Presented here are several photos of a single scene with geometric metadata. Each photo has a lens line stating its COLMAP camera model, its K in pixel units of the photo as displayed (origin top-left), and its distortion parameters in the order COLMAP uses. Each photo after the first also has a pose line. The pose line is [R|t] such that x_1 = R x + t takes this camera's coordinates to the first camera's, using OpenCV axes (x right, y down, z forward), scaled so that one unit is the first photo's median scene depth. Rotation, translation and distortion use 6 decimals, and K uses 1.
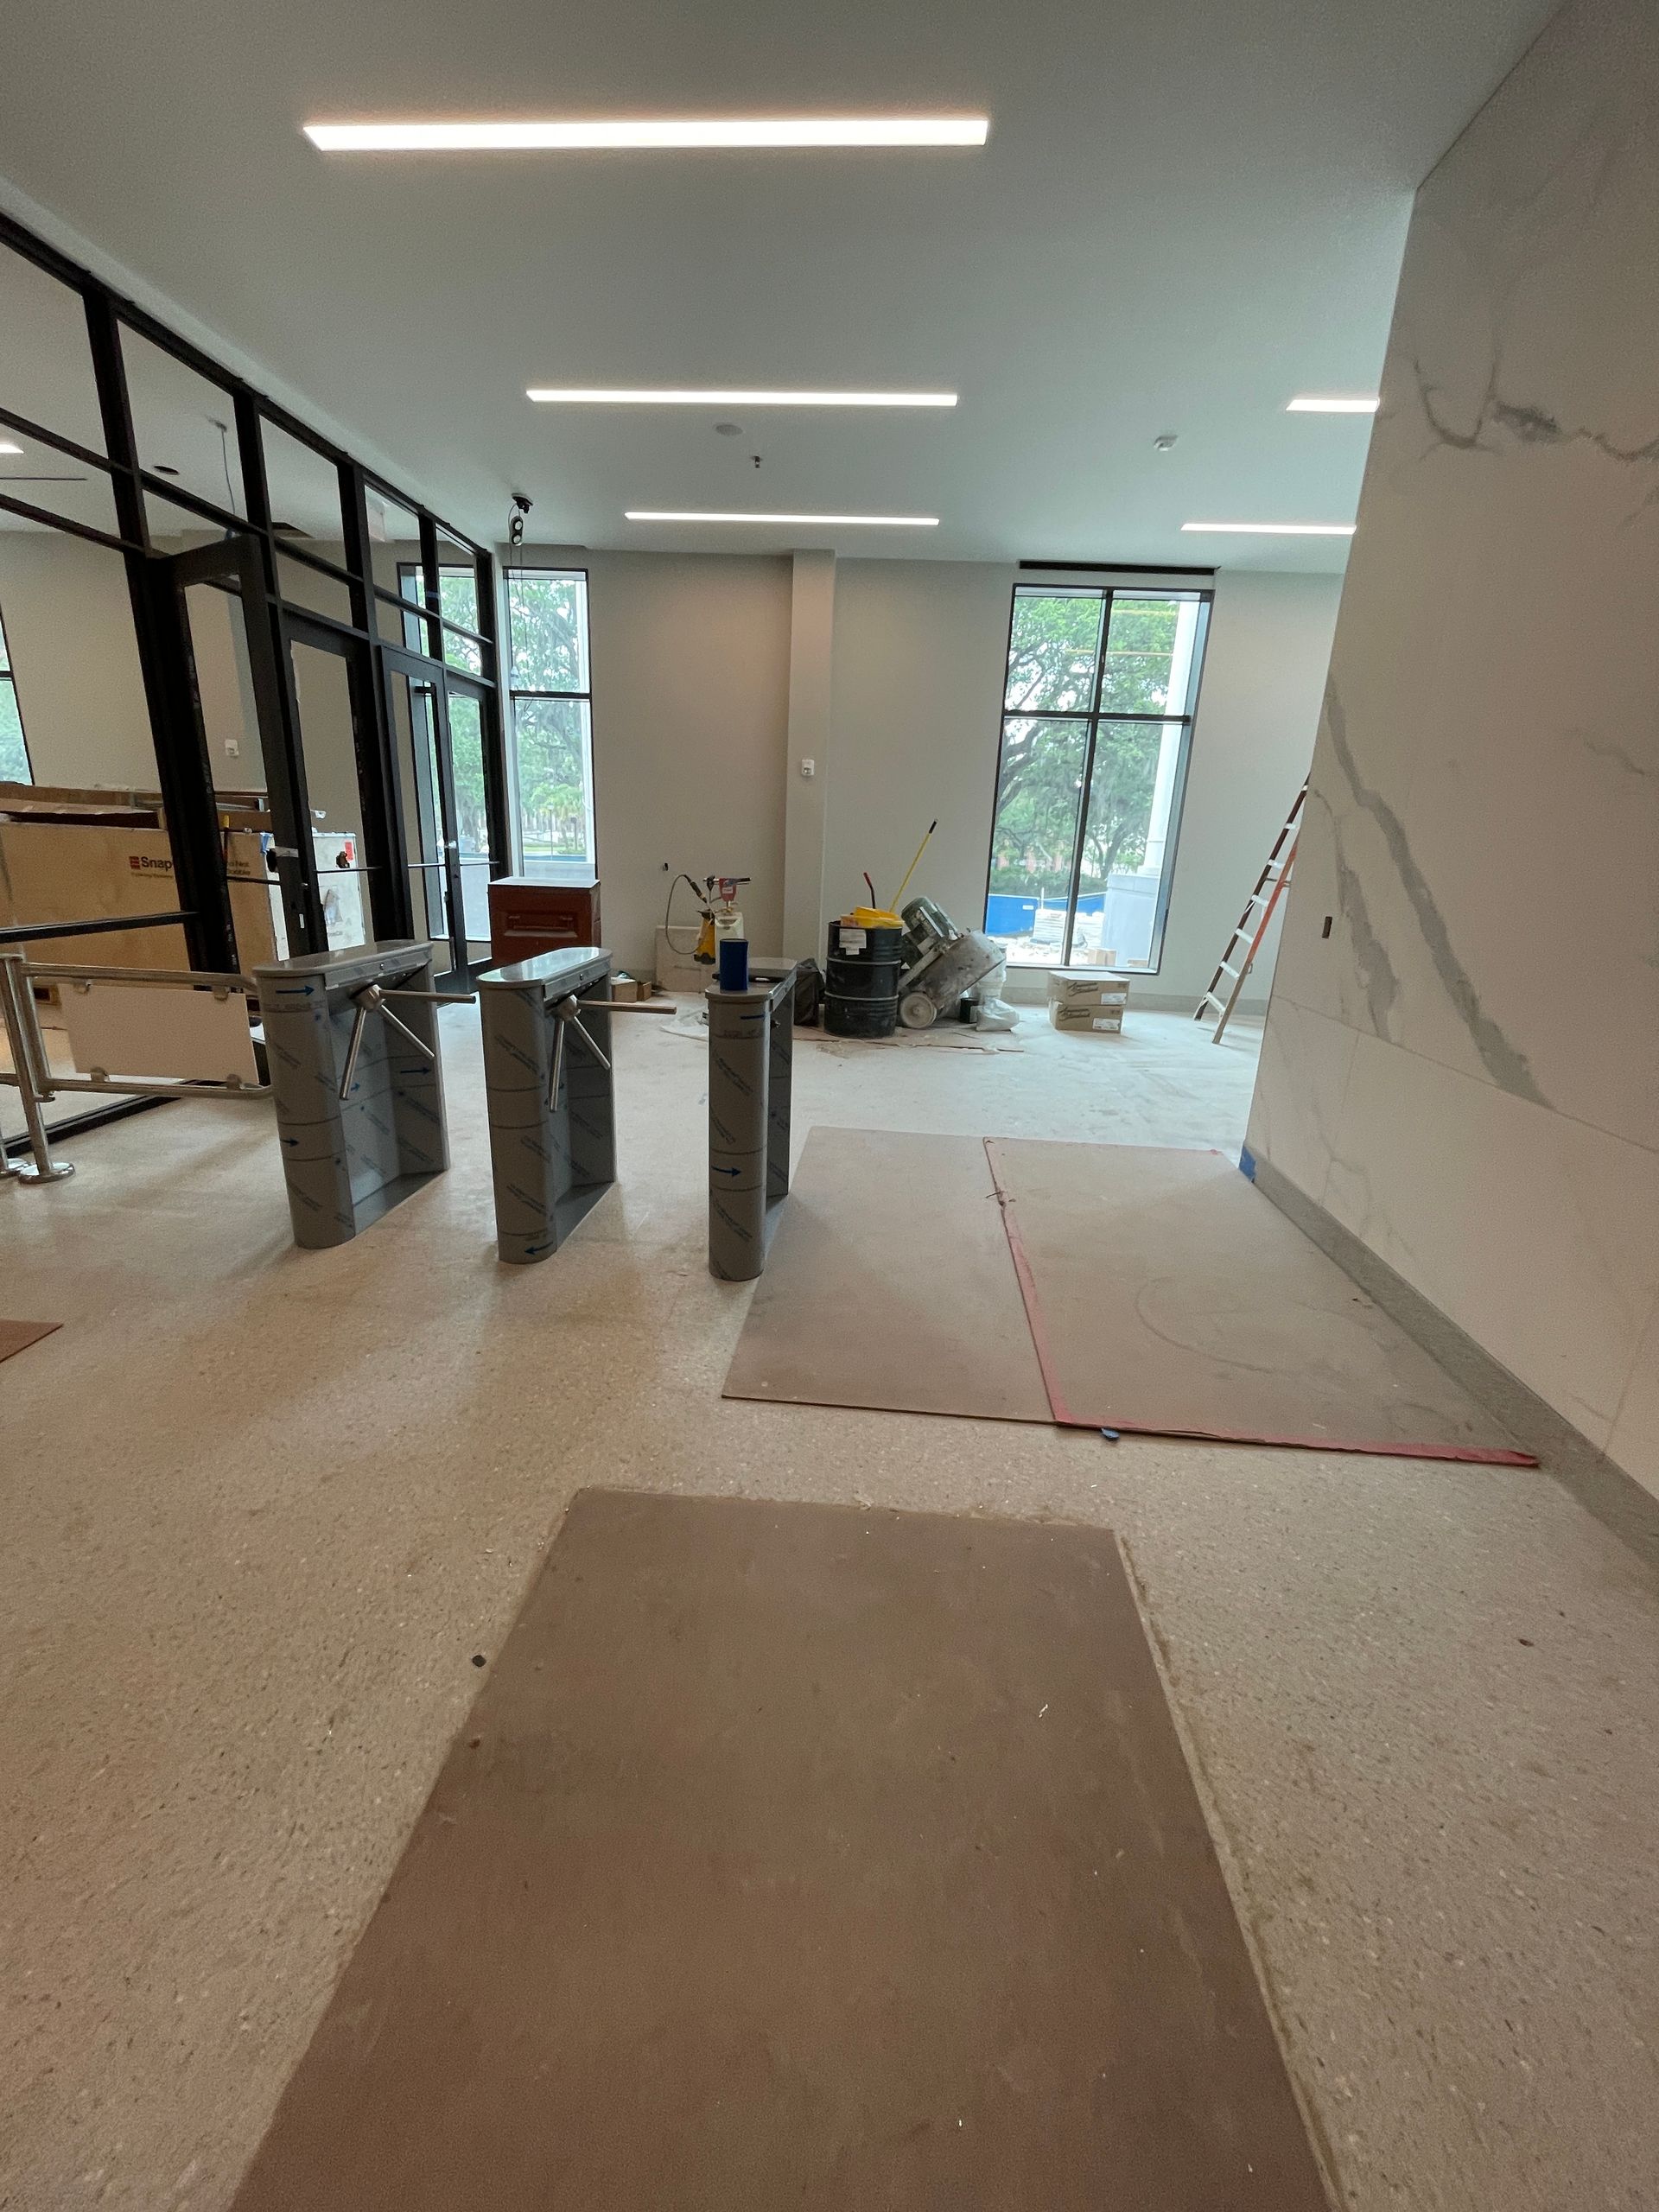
lens RADIAL K [[896.7, 0, 833.2], [0, 896.7, 1110.6], [0, 0, 1]] dist [-0.003772, 0.000049]
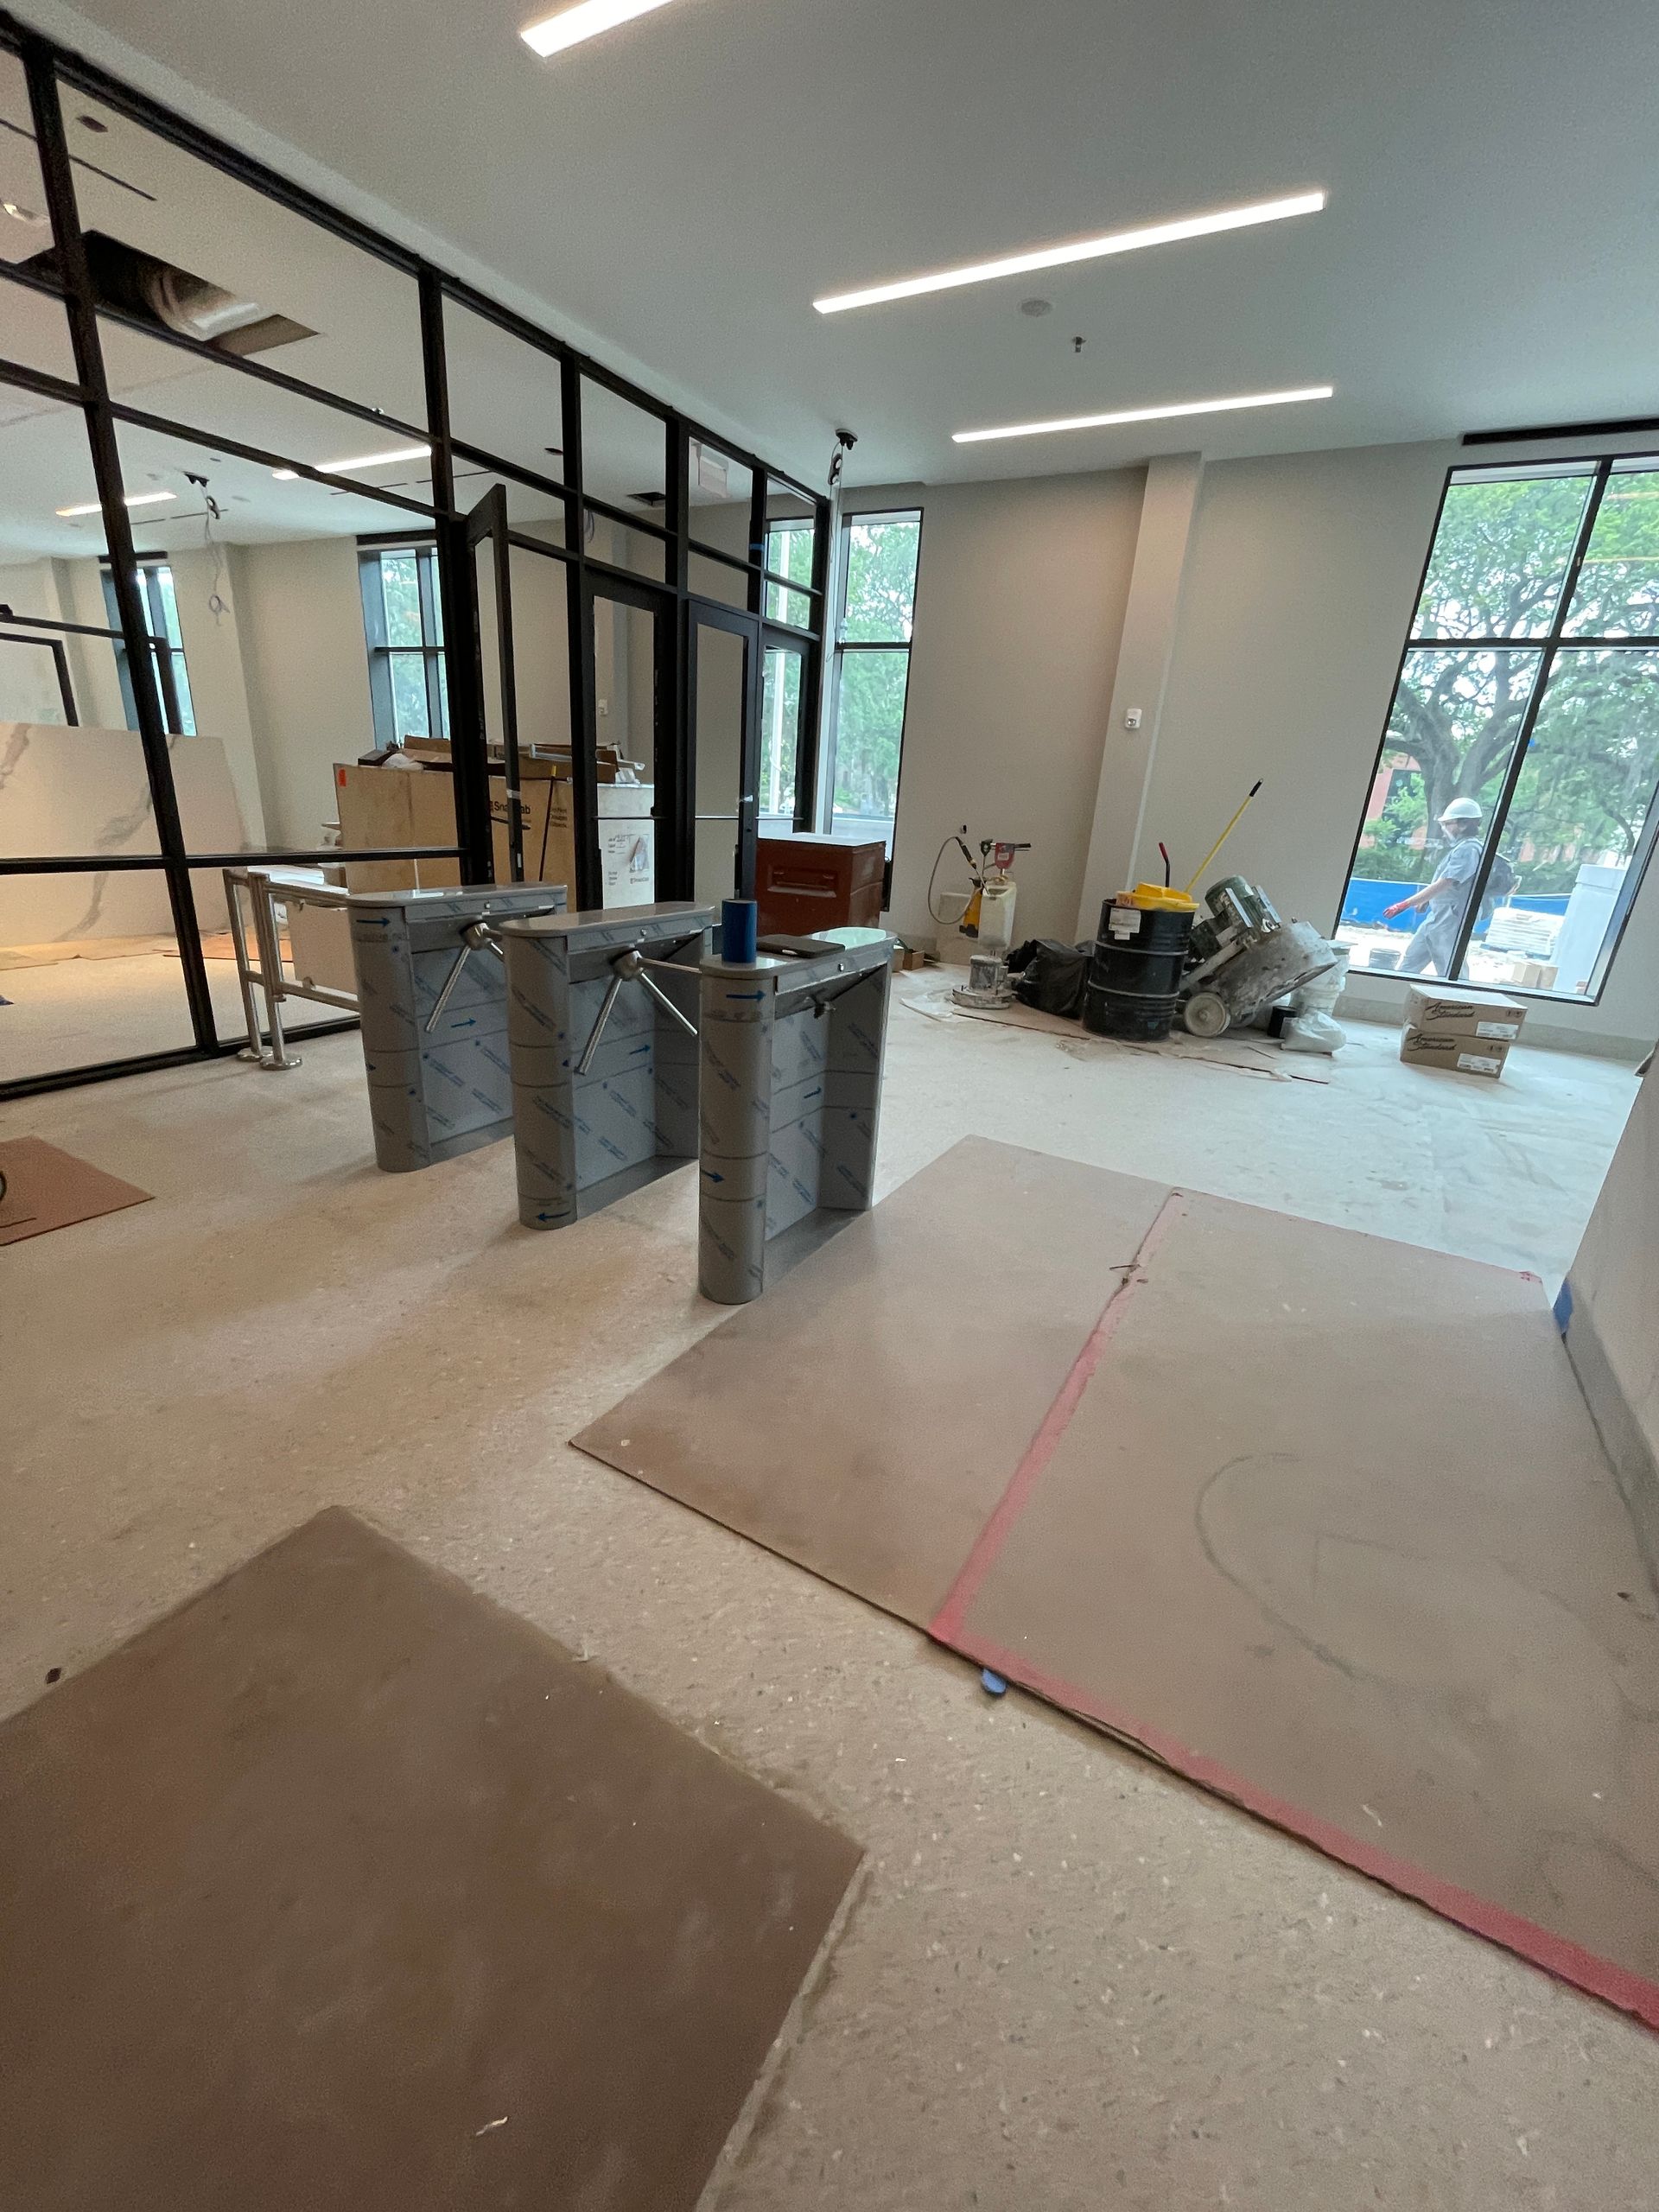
lens RADIAL K [[893.5, 0, 830.7], [0, 893.5, 1111.0], [0, 0, 1]] dist [-0.001778, -0.000559]
pose [[0.902500, 0.162568, -0.398831, 0.136824], [-0.149432, 0.986696, 0.064044, -0.027630], [0.403936, 0.001799, 0.914785, 0.120633]]
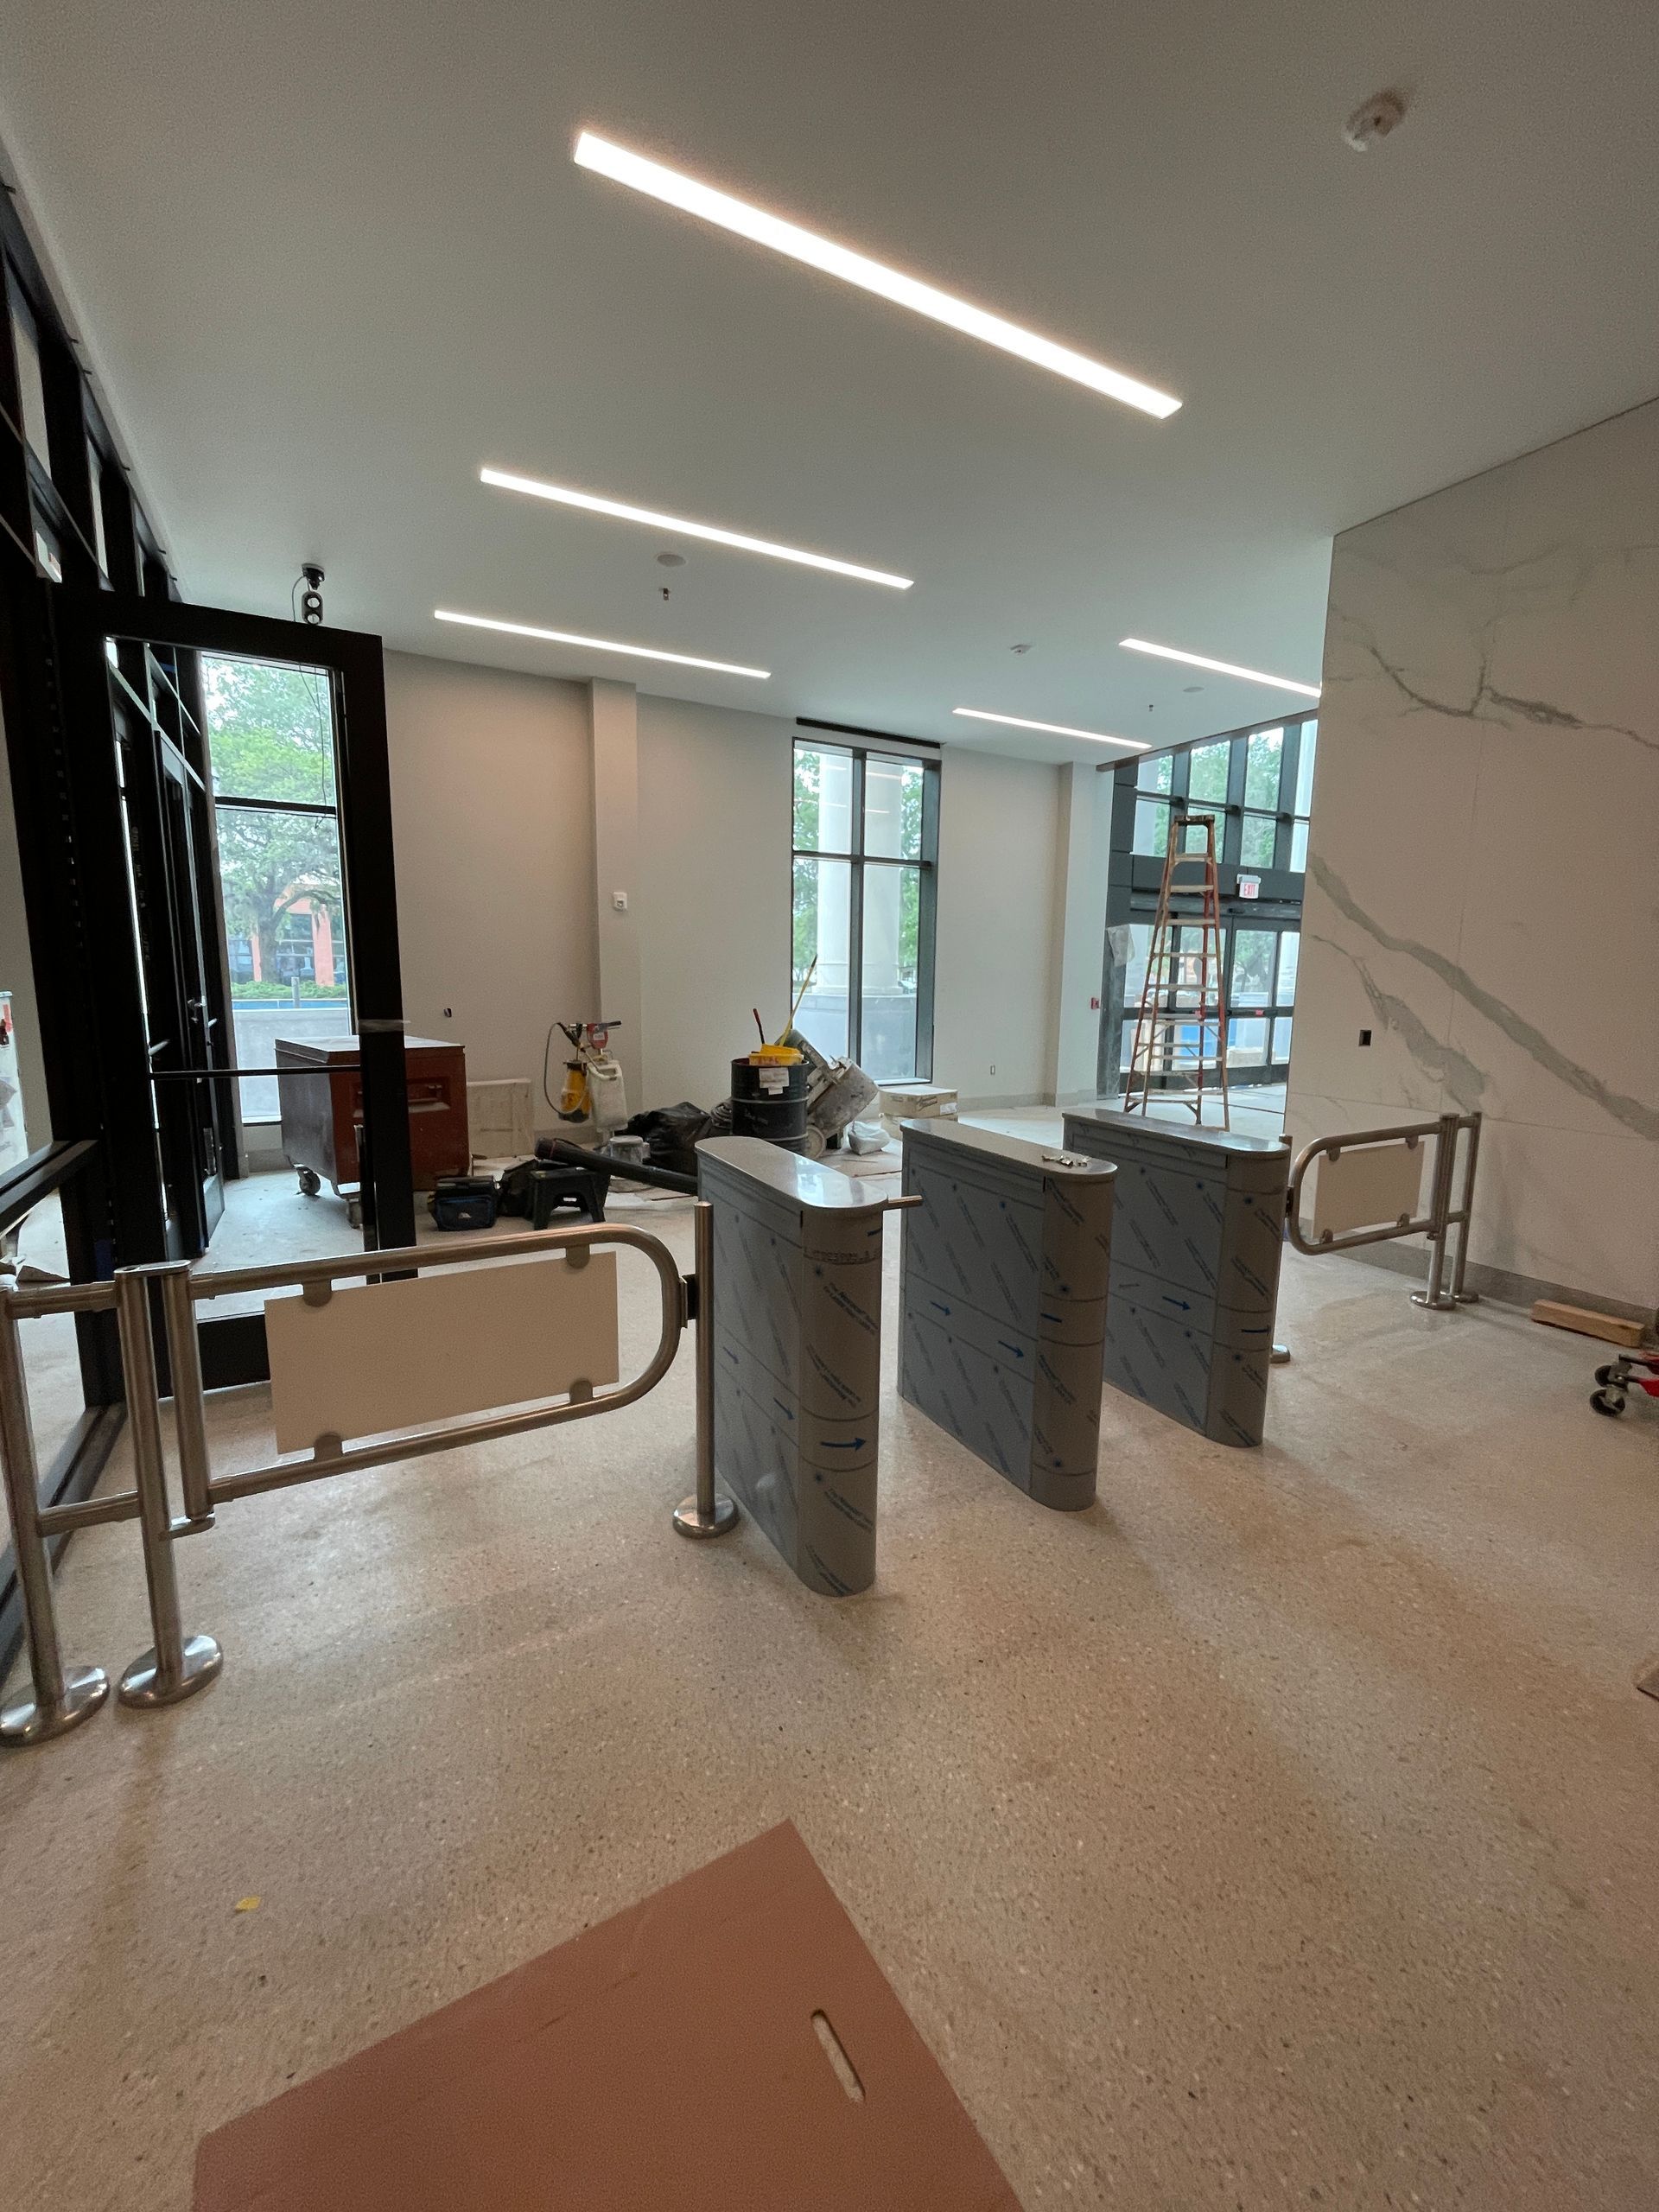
lens RADIAL K [[897.9, 0, 835.5], [0, 897.9, 1108.1], [0, 0, 1]] dist [-0.001982, -0.000711]
pose [[0.834349, -0.112601, 0.539614, -0.444451], [0.179208, 0.981147, -0.072355, -0.079598], [-0.521293, 0.157072, 0.838798, 0.171445]]
